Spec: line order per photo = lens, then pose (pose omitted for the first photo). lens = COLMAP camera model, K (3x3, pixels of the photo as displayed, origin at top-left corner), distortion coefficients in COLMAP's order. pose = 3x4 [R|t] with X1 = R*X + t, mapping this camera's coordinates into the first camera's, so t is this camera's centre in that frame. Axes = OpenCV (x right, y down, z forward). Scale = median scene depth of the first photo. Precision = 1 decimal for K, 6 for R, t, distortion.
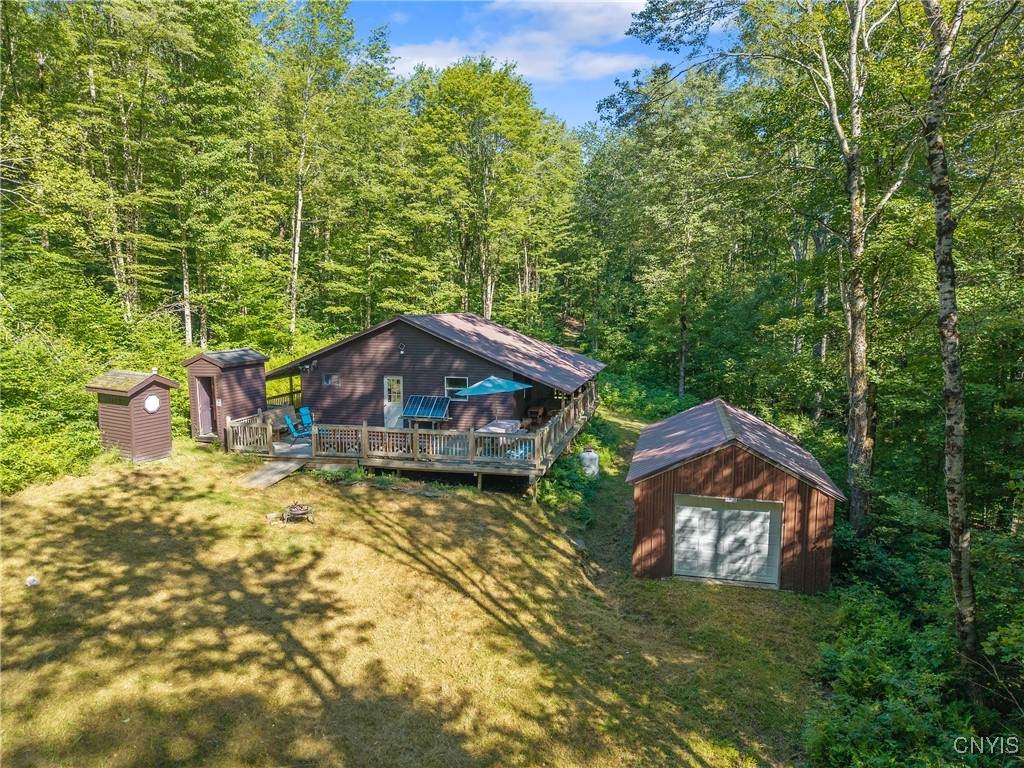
lens RADIAL K [[688.6, 0, 505.9], [0, 688.6, 383.6], [0, 0, 1]] dist [0.029413, -0.031389]
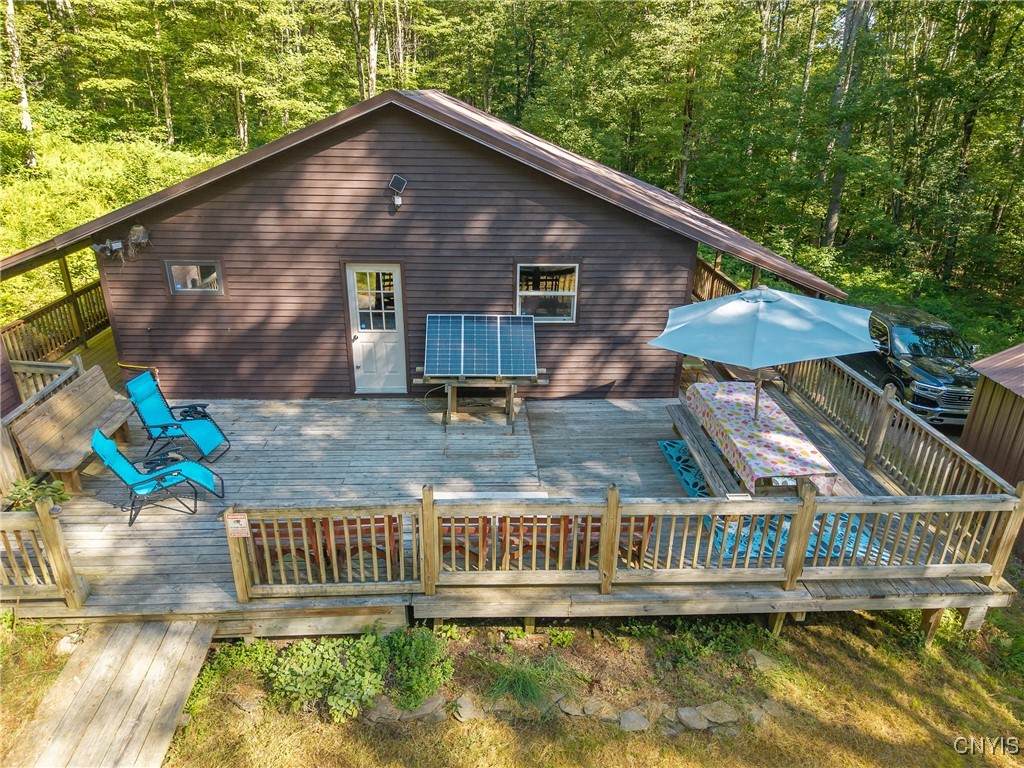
lens RADIAL K [[708.5, 0, 512.0], [0, 708.5, 384.0], [0, 0, 1]] dist [0.036182, -0.070489]
pose [[0.957245, -0.093035, 0.273908, -0.245298], [0.013594, 0.960294, 0.278660, -0.067142], [-0.288957, -0.263022, 0.920502, 0.707787]]
